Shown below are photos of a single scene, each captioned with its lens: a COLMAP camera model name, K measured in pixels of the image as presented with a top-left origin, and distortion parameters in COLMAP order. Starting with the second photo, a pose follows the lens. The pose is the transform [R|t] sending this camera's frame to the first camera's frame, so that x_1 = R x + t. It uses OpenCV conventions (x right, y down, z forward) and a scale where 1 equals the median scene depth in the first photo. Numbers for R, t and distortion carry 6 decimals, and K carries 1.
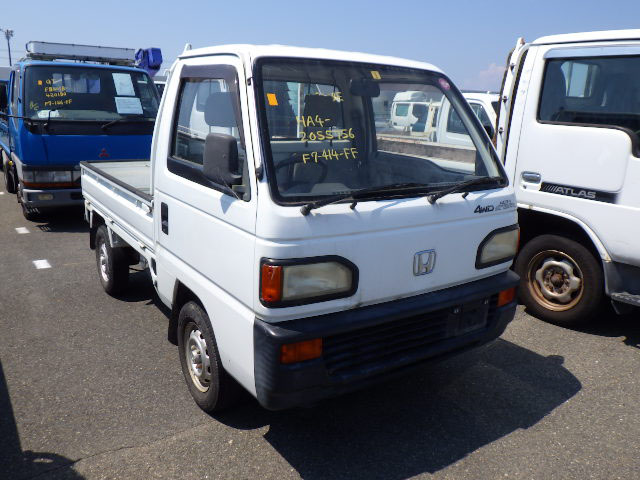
lens RADIAL K [[519.4, 0, 319.3], [0, 519.4, 237.5], [0, 0, 1]] dist [0.008454, 0.003044]
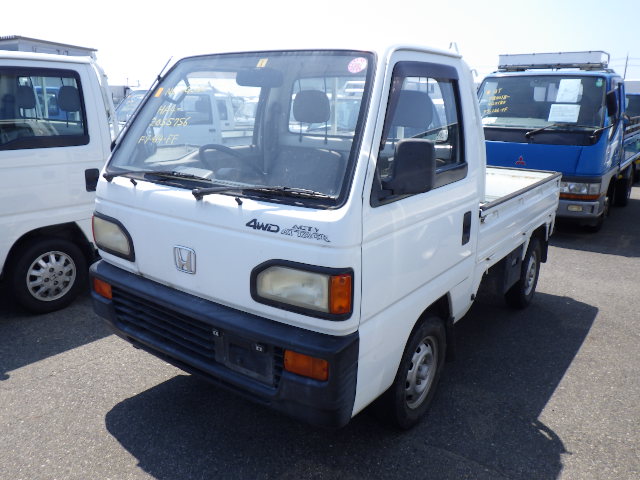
lens RADIAL K [[519.4, 0, 320.9], [0, 519.4, 242.7], [0, 0, 1]] dist [0.008454, 0.003044]
pose [[0.343445, 0.220820, -0.912844, 1.043007], [-0.241193, 0.960105, 0.141508, -0.158909], [0.907674, 0.171571, 0.383003, 0.788012]]
